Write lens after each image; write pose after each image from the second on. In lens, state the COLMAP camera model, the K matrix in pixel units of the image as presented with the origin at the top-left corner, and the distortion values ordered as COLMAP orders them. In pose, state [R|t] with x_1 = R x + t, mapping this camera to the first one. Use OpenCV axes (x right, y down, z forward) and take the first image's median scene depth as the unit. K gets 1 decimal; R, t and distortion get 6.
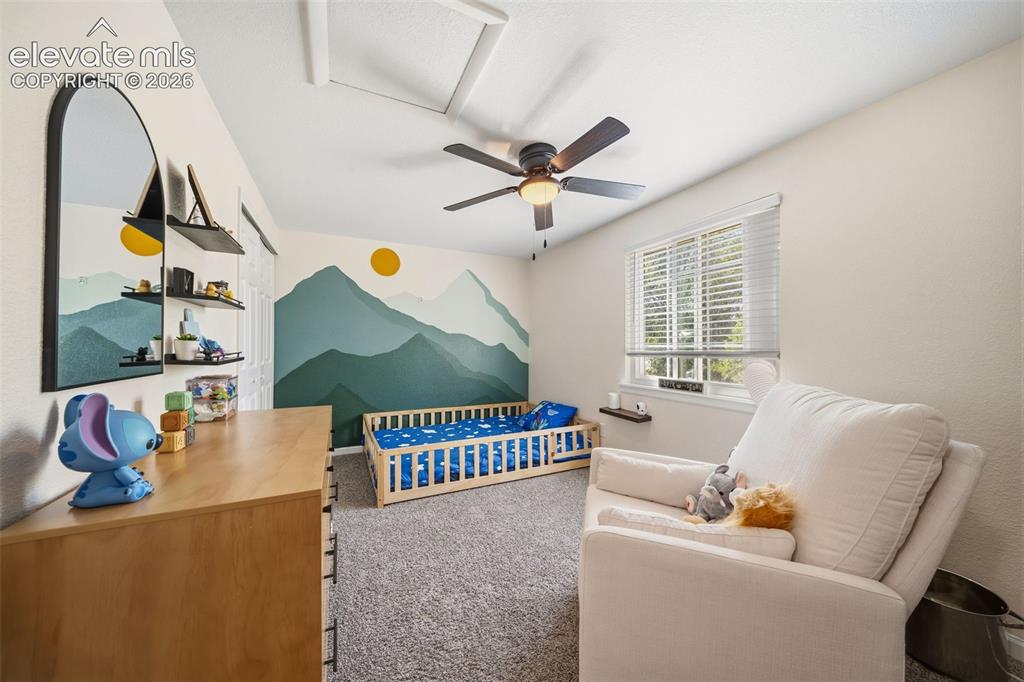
lens RADIAL K [[354.8, 0, 510.3], [0, 354.8, 343.2], [0, 0, 1]] dist [-0.000013, -0.000006]
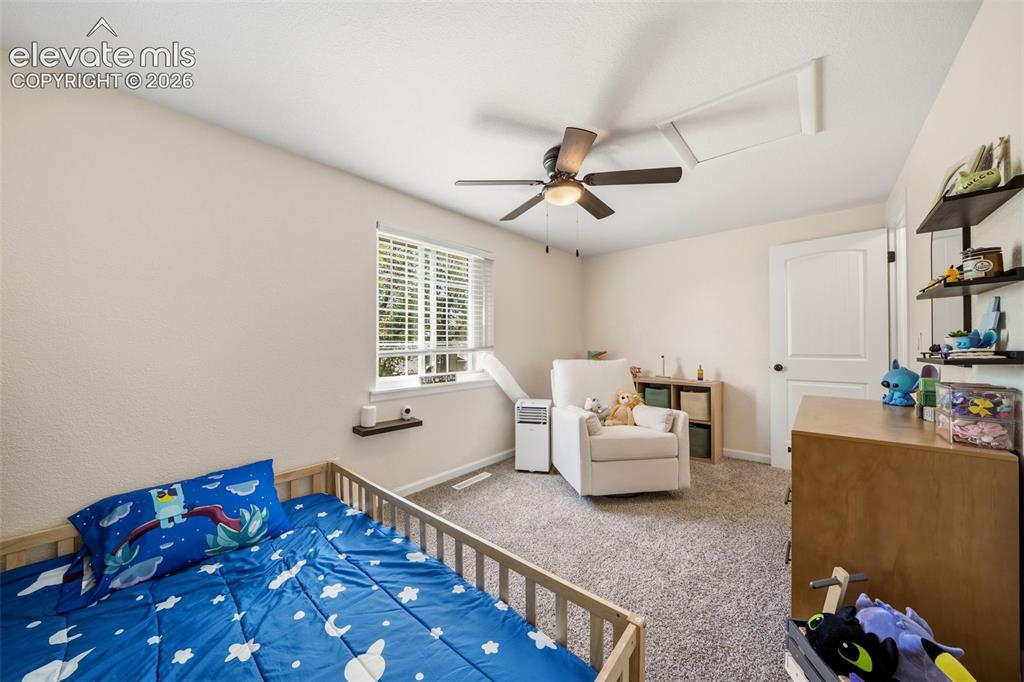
lens RADIAL K [[354.8, 0, 510.5], [0, 354.8, 341.2], [0, 0, 1]] dist [-0.000013, -0.000006]
pose [[-0.388173, 0.004636, 0.921575, -0.631194], [-0.003149, 0.999975, -0.006356, 0.005306], [-0.921581, -0.005369, -0.388148, 1.197635]]
